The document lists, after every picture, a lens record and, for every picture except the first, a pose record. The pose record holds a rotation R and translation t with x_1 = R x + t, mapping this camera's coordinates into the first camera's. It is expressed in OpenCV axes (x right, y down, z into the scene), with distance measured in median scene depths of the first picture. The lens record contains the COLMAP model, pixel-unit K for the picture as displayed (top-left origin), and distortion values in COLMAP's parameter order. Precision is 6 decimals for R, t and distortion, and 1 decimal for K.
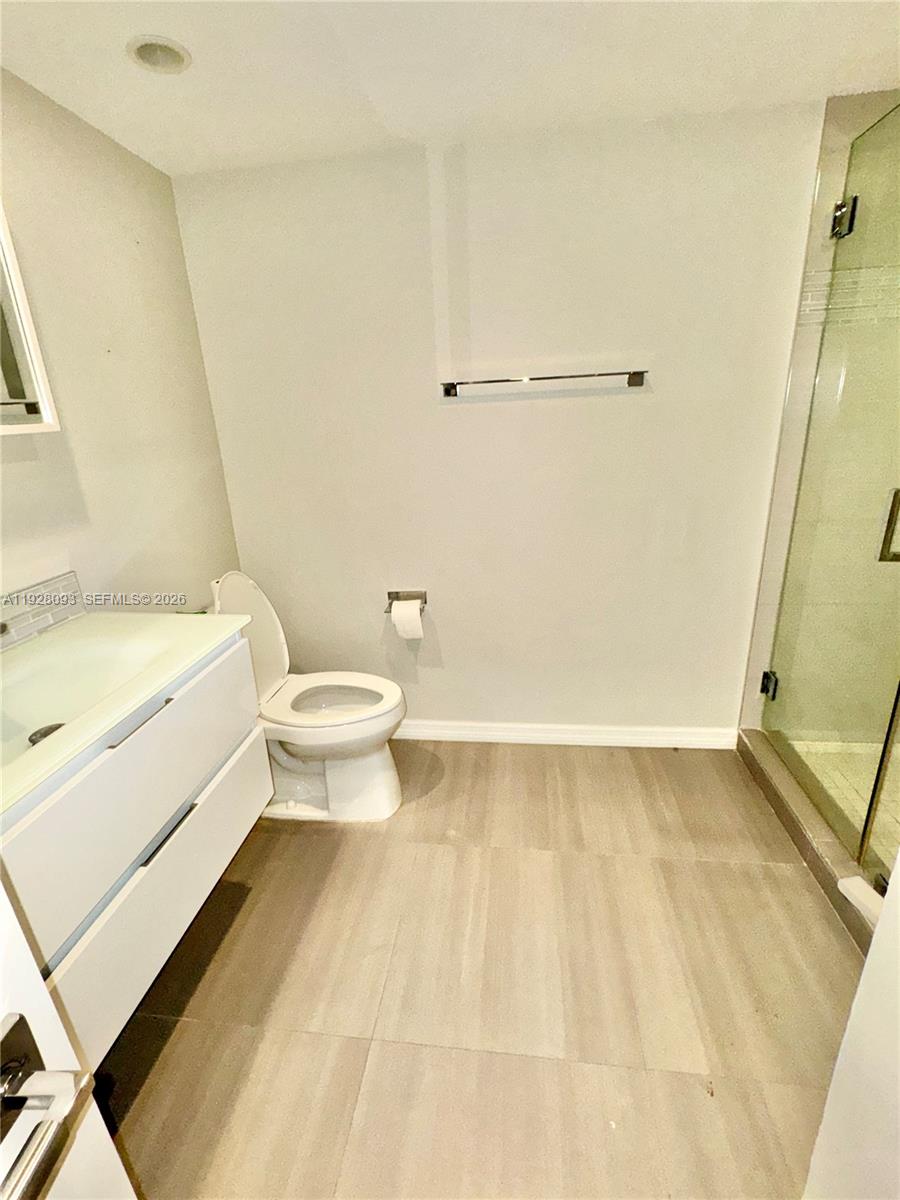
lens RADIAL K [[554.1, 0, 449.2], [0, 554.1, 597.7], [0, 0, 1]] dist [0.003402, 0.000626]
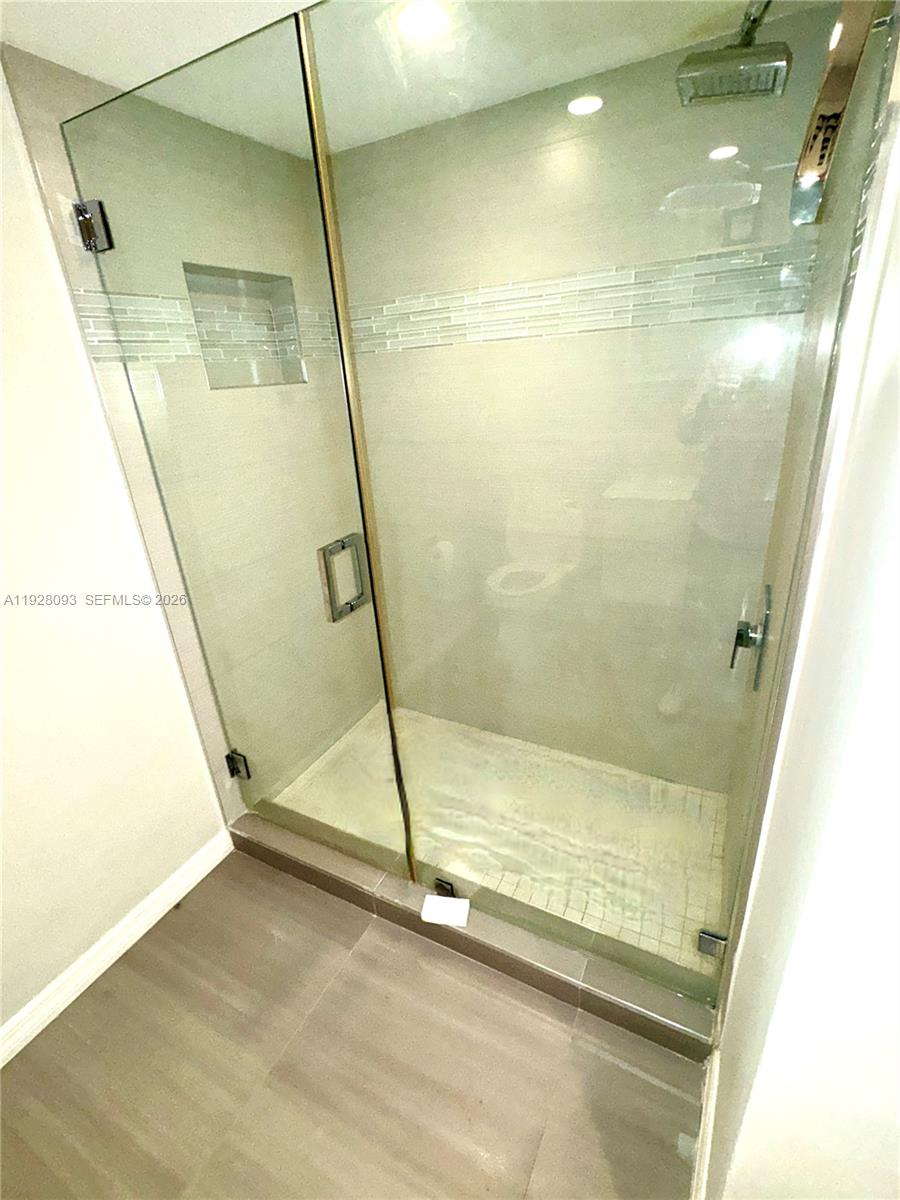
lens RADIAL K [[554.1, 0, 449.1], [0, 554.1, 599.5], [0, 0, 1]] dist [0.003402, 0.000626]
pose [[0.358717, -0.339836, 0.869387, 0.026512], [0.362898, 0.908878, 0.205538, -0.139950], [-0.860016, 0.241769, 0.449356, 0.259599]]
